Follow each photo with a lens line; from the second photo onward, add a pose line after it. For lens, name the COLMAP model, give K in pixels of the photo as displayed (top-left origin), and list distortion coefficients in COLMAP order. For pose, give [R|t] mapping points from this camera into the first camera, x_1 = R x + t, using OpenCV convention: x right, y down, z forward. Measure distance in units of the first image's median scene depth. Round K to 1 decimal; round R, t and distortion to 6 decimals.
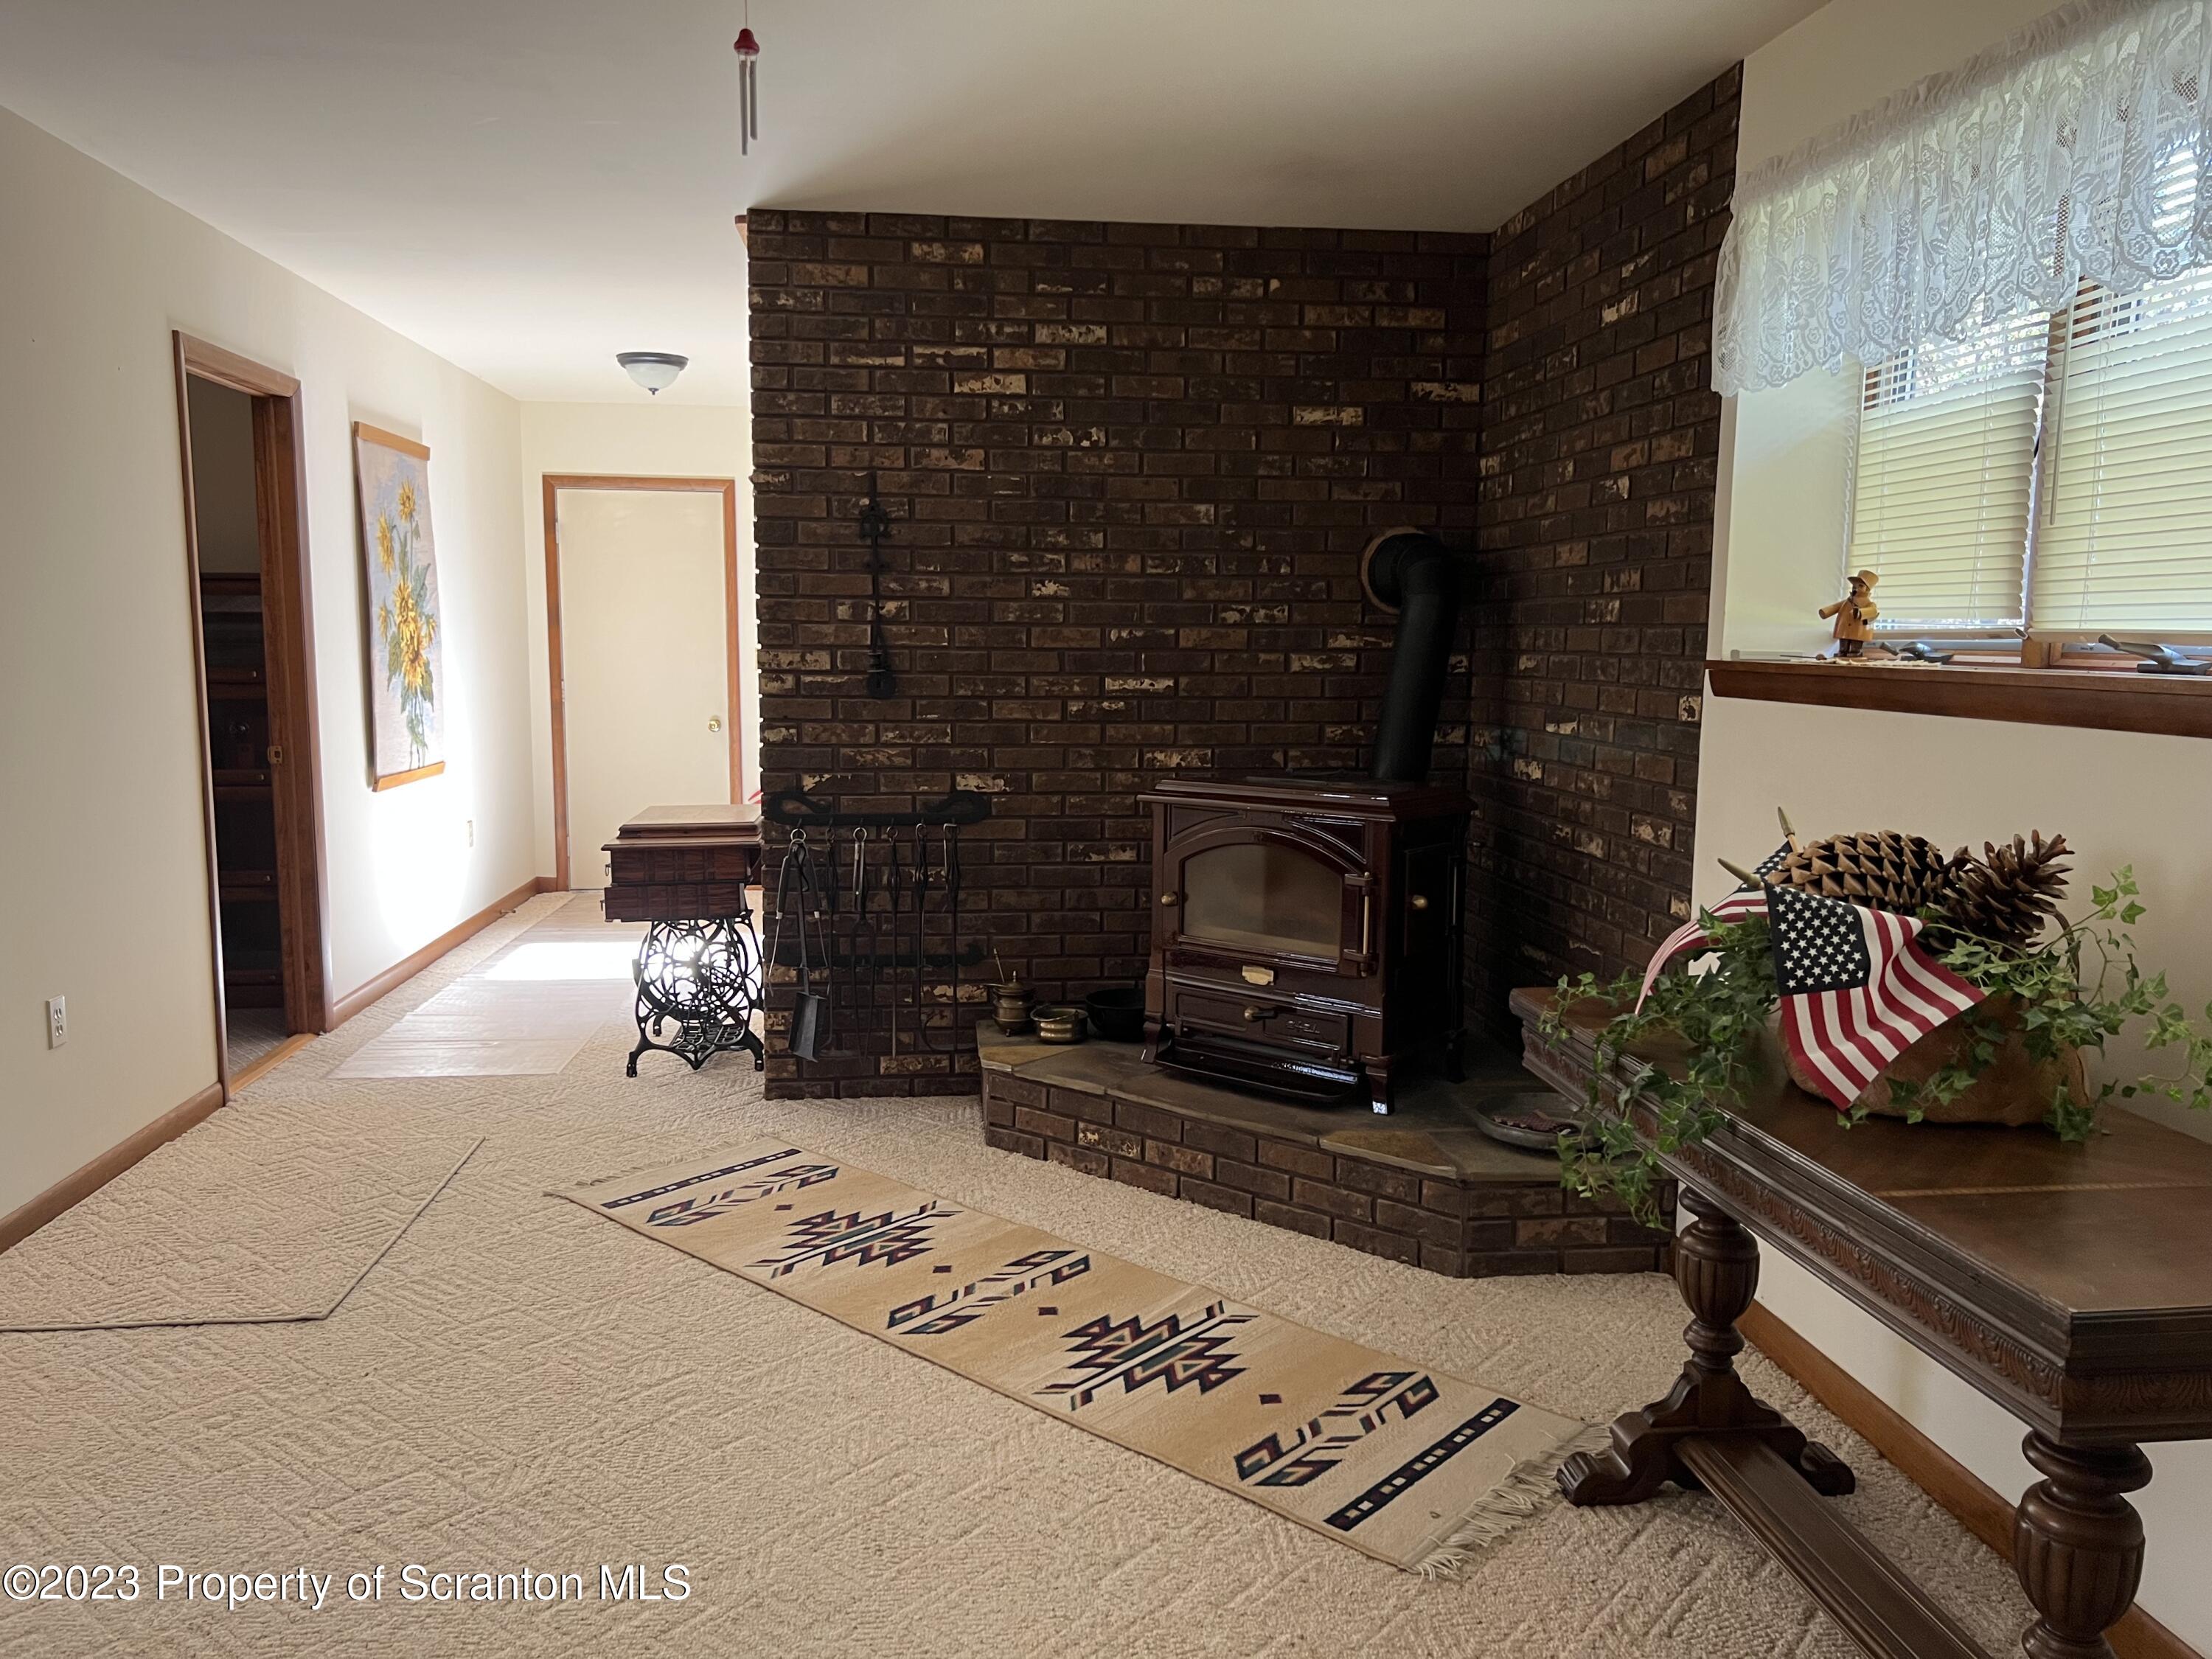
lens RADIAL K [[1632.5, 0, 1112.1], [0, 1632.5, 850.8], [0, 0, 1]] dist [0.115632, -0.206588]
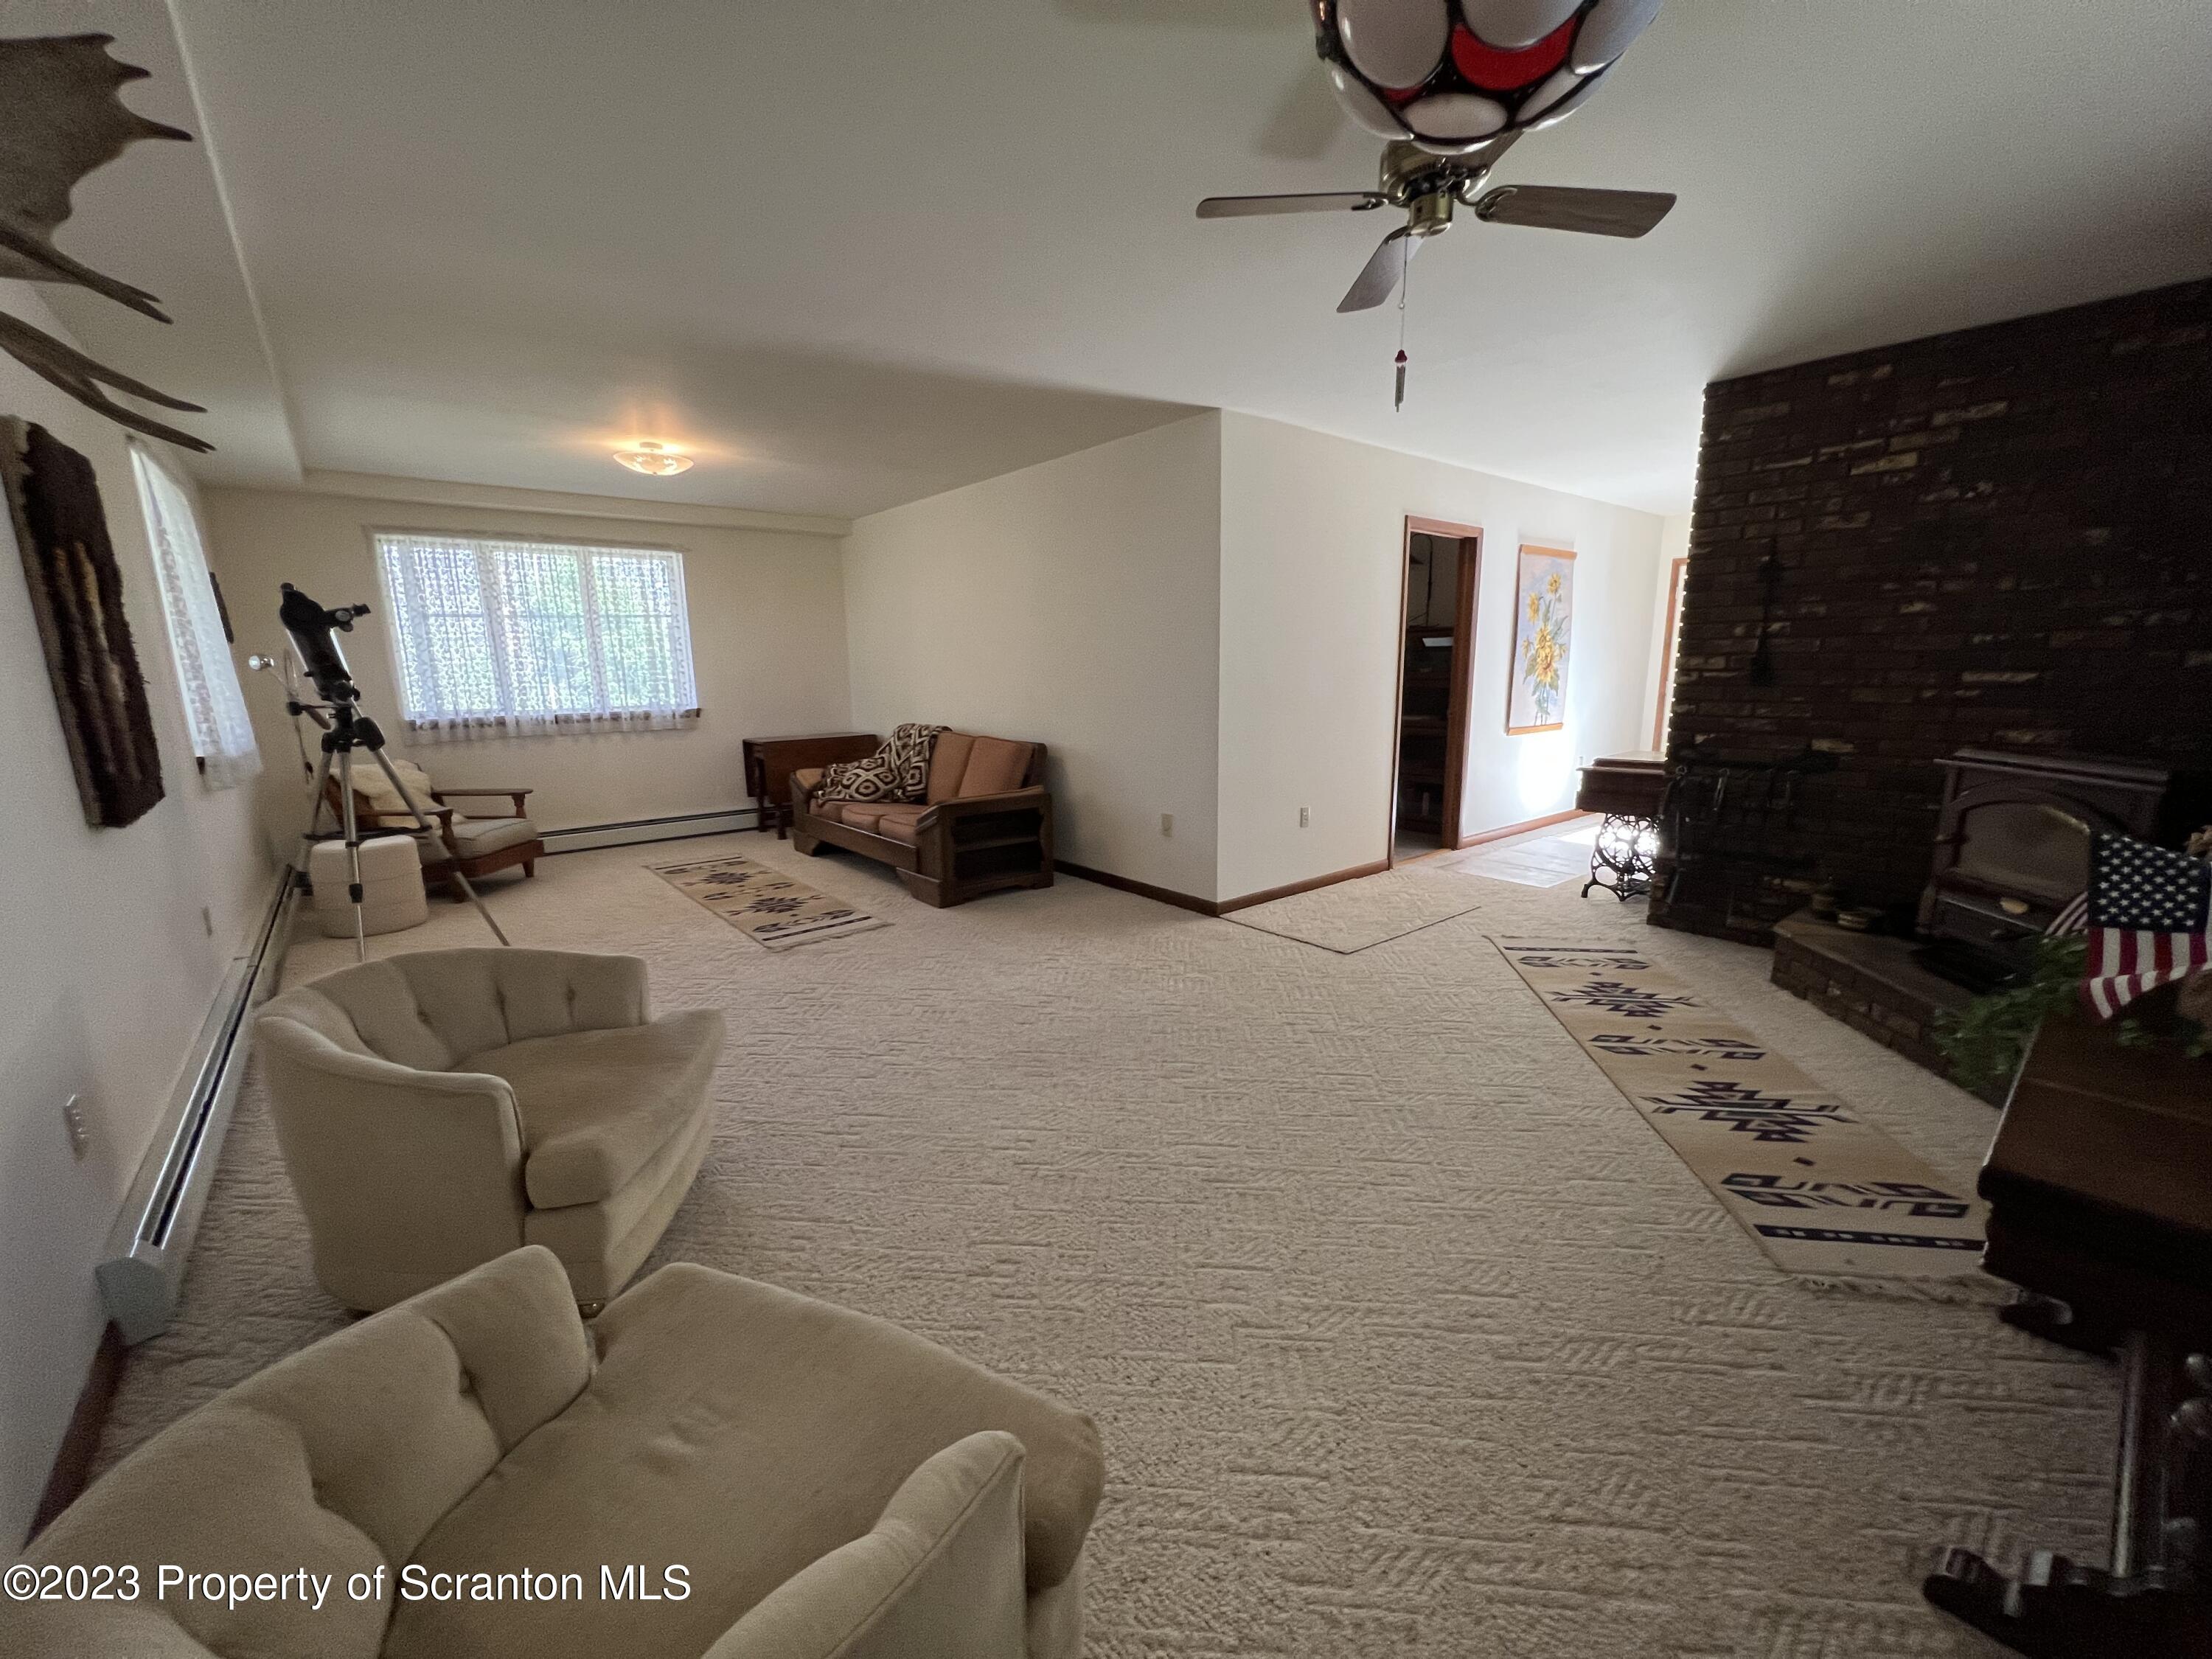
lens RADIAL K [[882.1, 0, 1102.2], [0, 882.1, 839.0], [0, 0, 1]] dist [-0.005357, -0.000038]
pose [[0.545565, 0.148967, -0.824723, 0.229690], [-0.090034, 0.988798, 0.119045, 0.006310], [0.833219, 0.009306, 0.552865, 0.025639]]
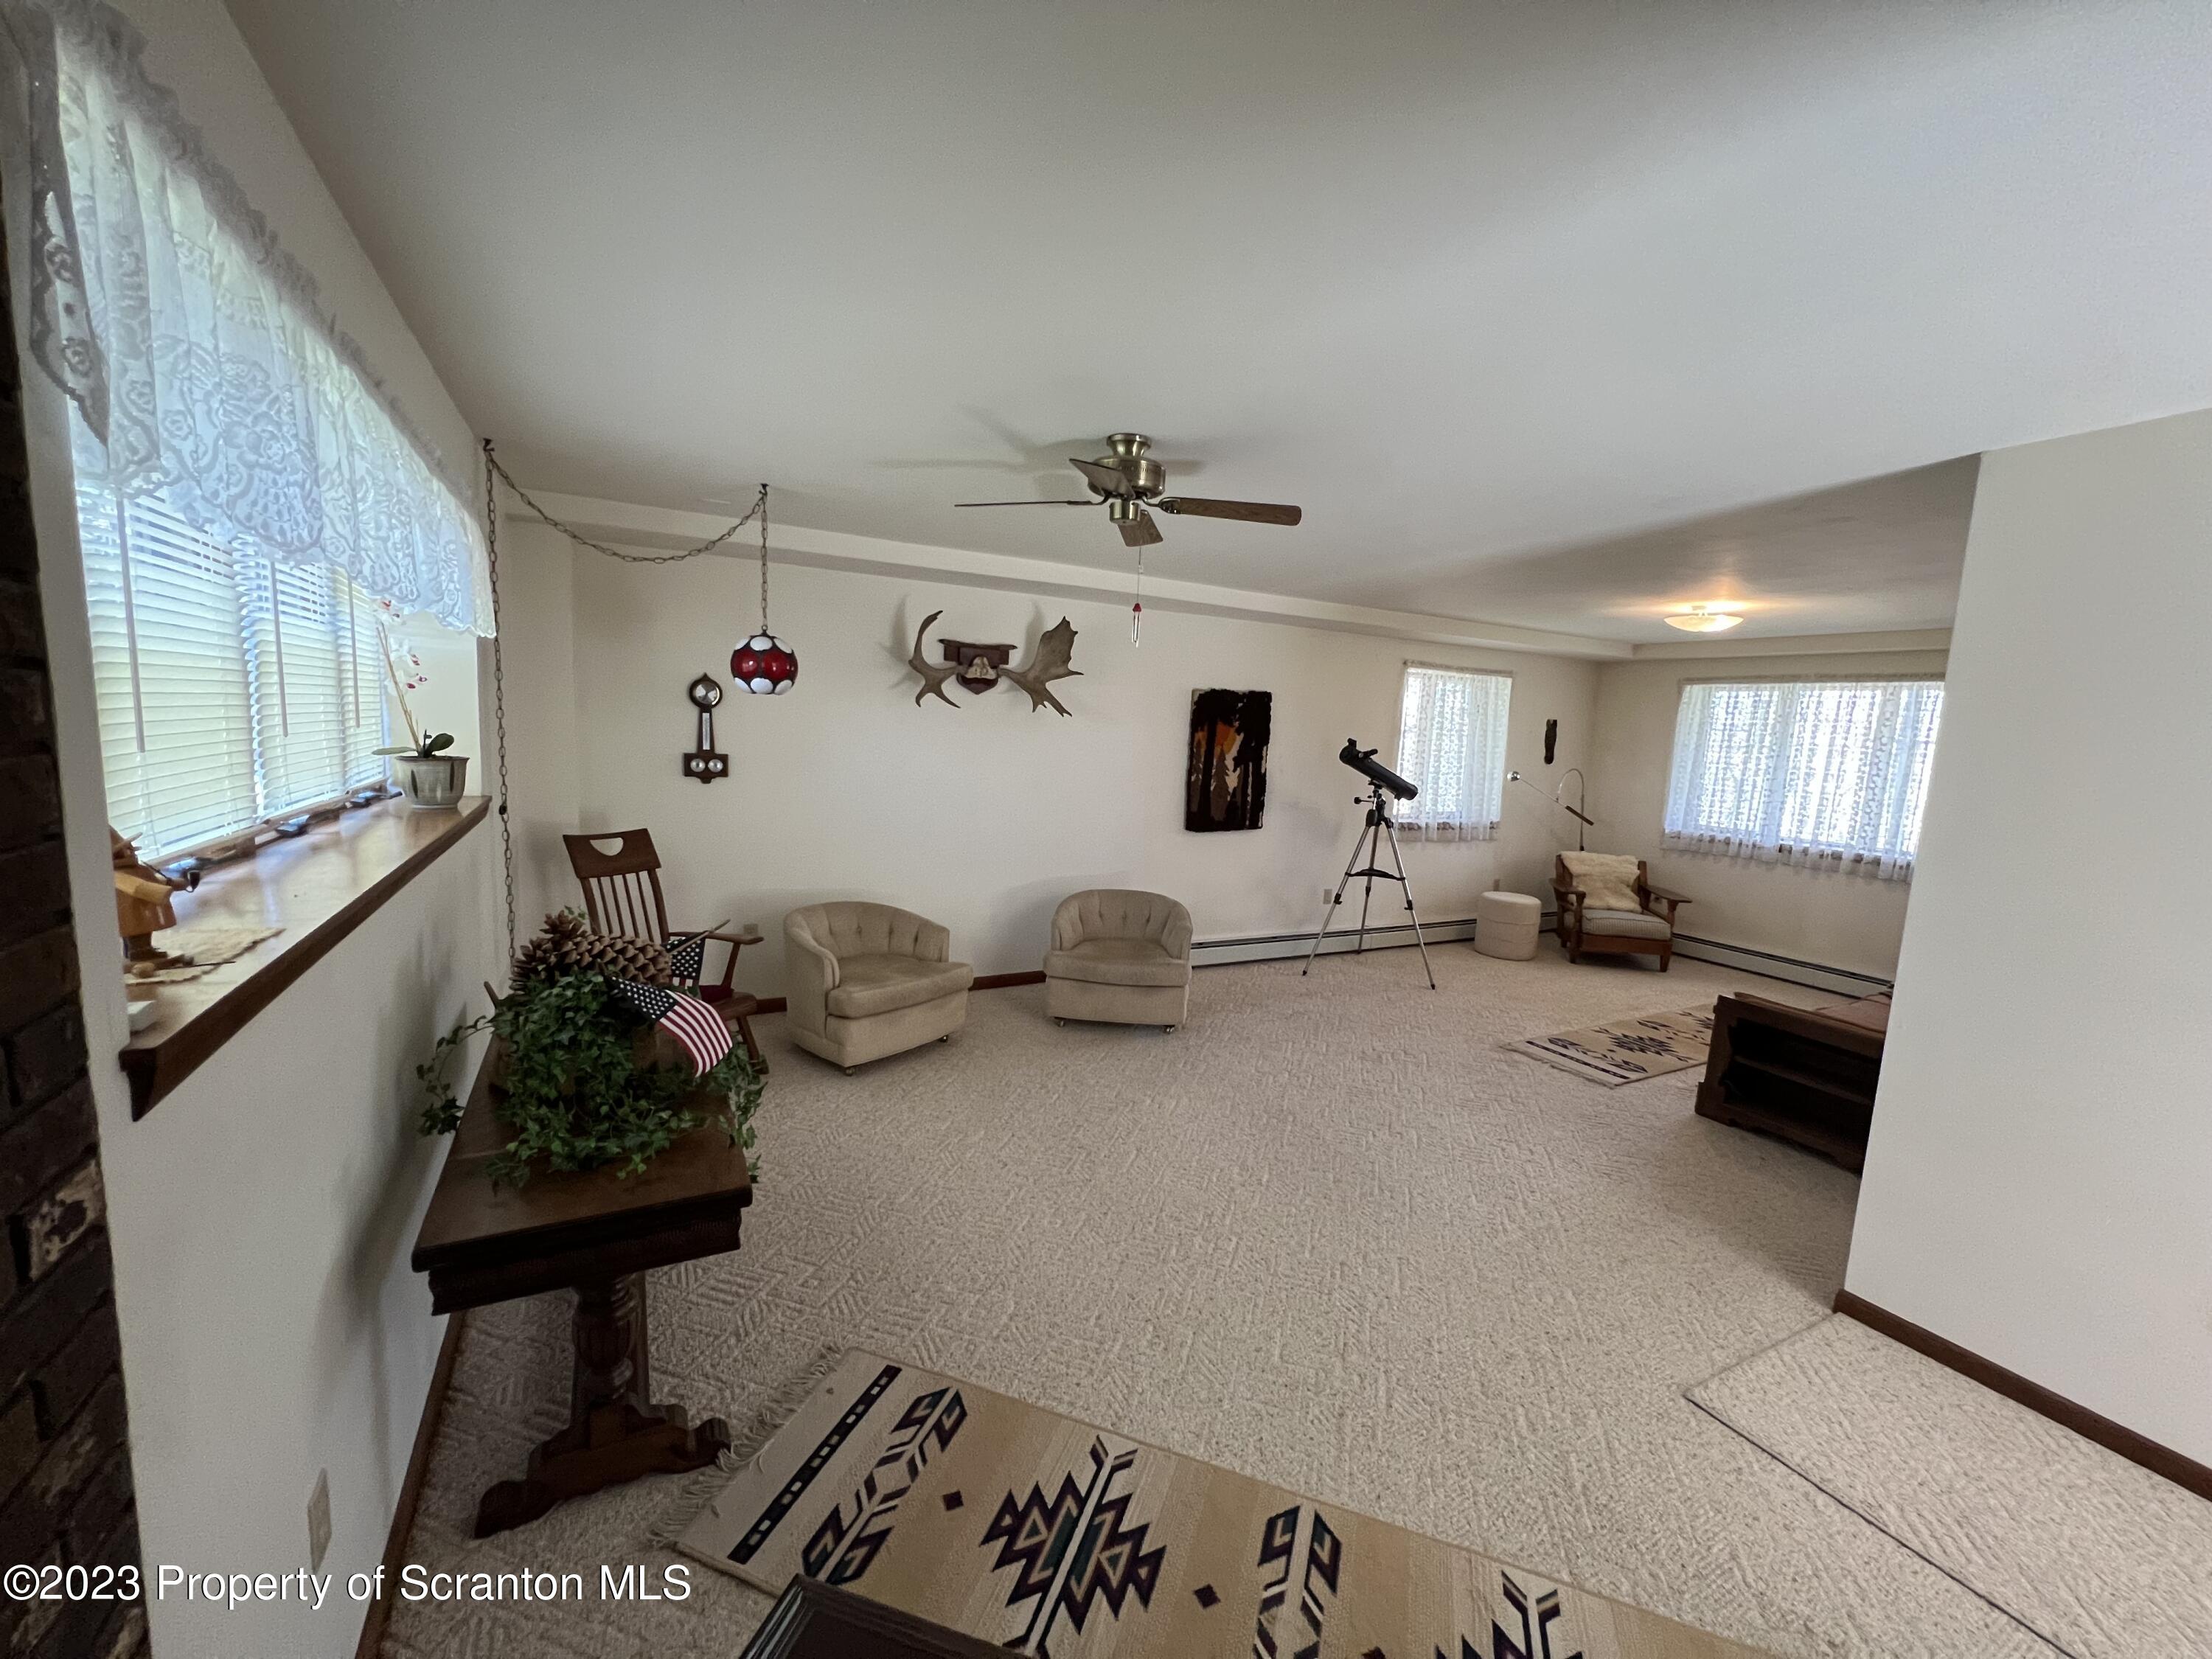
lens RADIAL K [[882.1, 0, 1102.2], [0, 882.1, 839.0], [0, 0, 1]] dist [-0.005357, -0.000038]
pose [[-0.928478, -0.005674, -0.371343, 0.149926], [-0.104513, 0.963466, 0.246596, -0.187637], [0.356377, 0.267770, -0.895151, 0.947349]]
